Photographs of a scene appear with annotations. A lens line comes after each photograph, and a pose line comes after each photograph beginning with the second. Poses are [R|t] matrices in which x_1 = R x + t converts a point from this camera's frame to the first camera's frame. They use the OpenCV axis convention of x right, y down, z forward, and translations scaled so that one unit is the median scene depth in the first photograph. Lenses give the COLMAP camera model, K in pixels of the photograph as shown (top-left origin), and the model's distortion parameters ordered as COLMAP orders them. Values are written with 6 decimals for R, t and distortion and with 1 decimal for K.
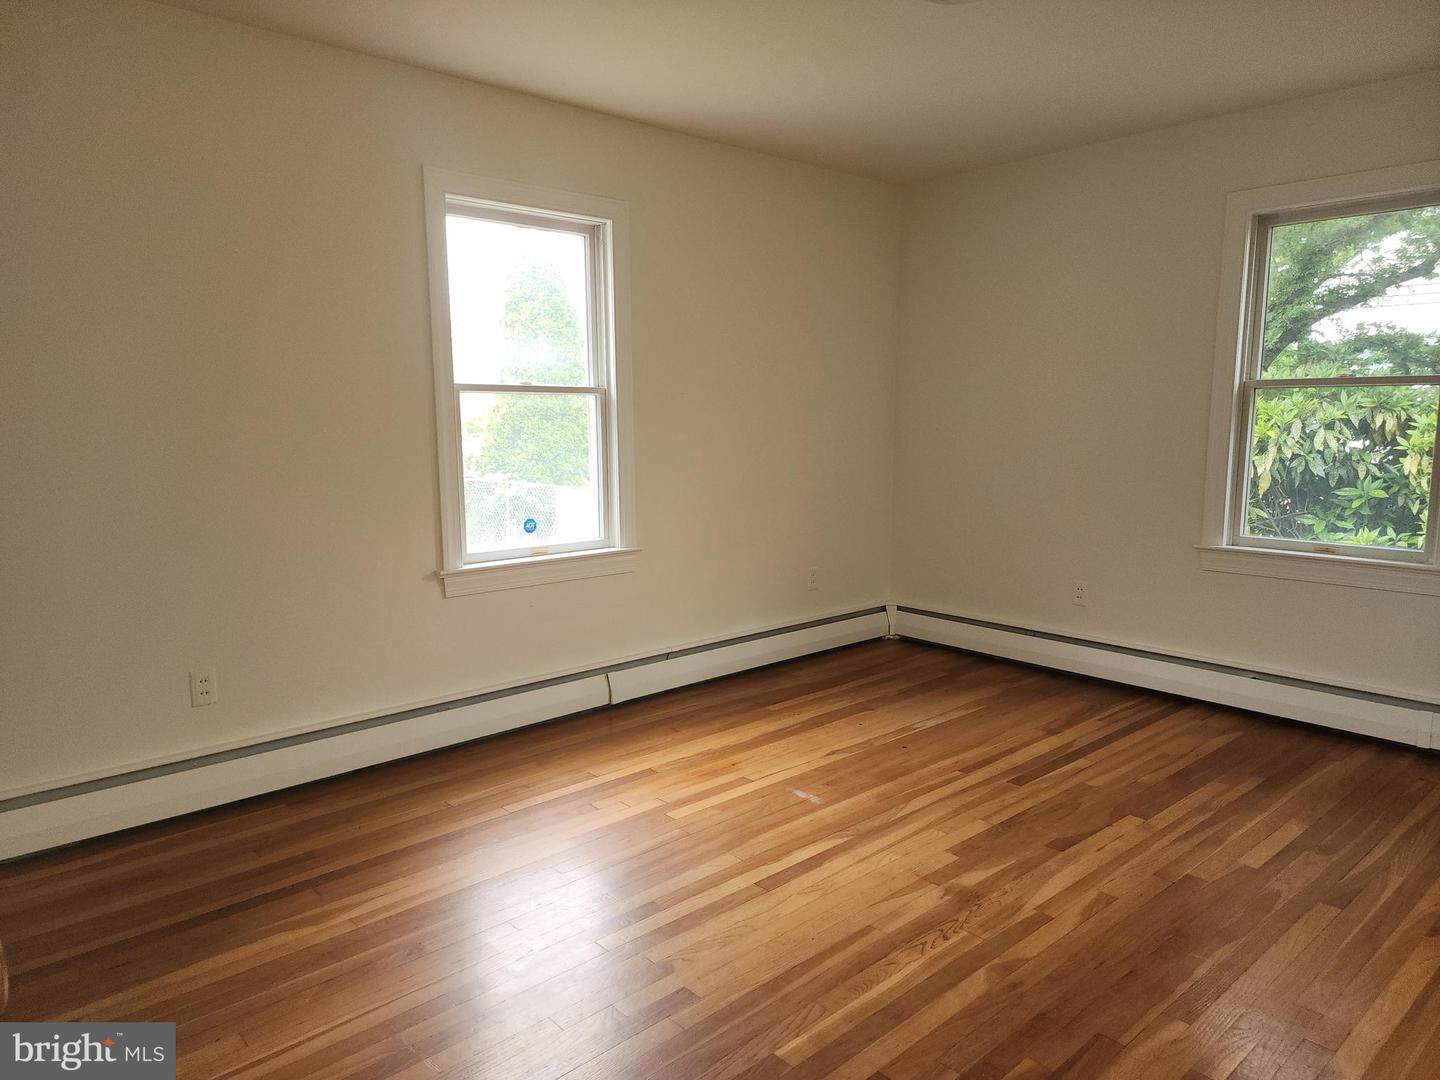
lens RADIAL K [[960.7, 0, 723.5], [0, 960.7, 550.8], [0, 0, 1]] dist [0.085388, -0.074438]
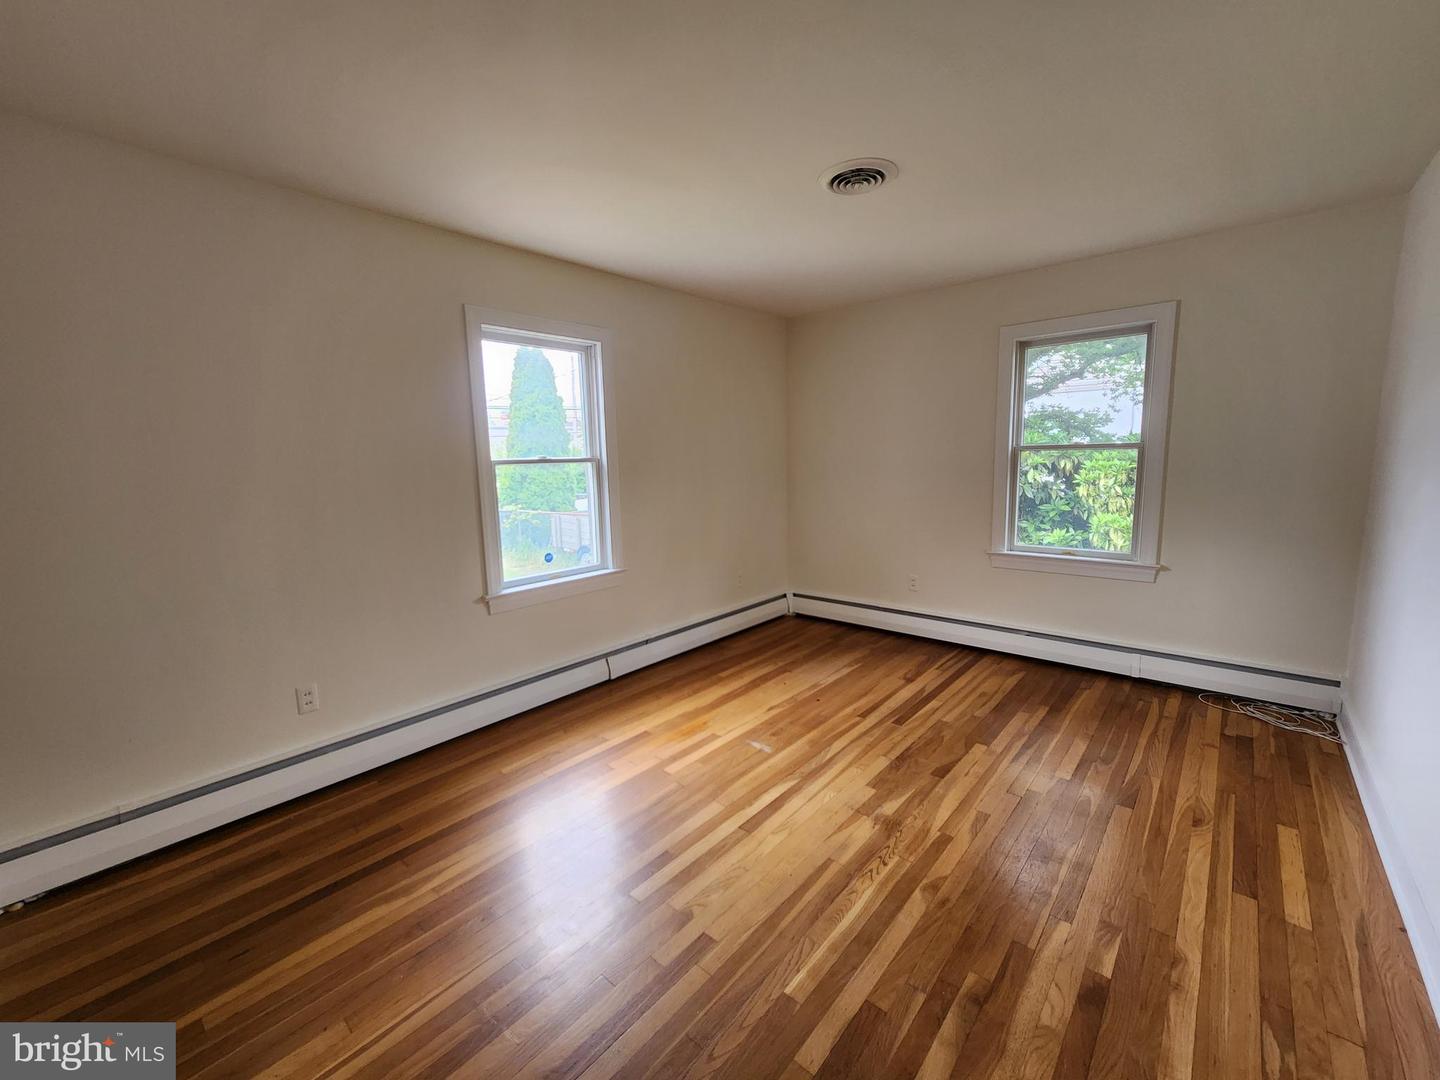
lens RADIAL K [[584.6, 0, 717.1], [0, 584.6, 537.3], [0, 0, 1]] dist [-0.002183, -0.000642]
pose [[0.992822, -0.038074, 0.113377, -0.059747], [0.038512, 0.999257, -0.001675, -0.051465], [-0.113229, 0.006029, 0.993551, 0.144159]]
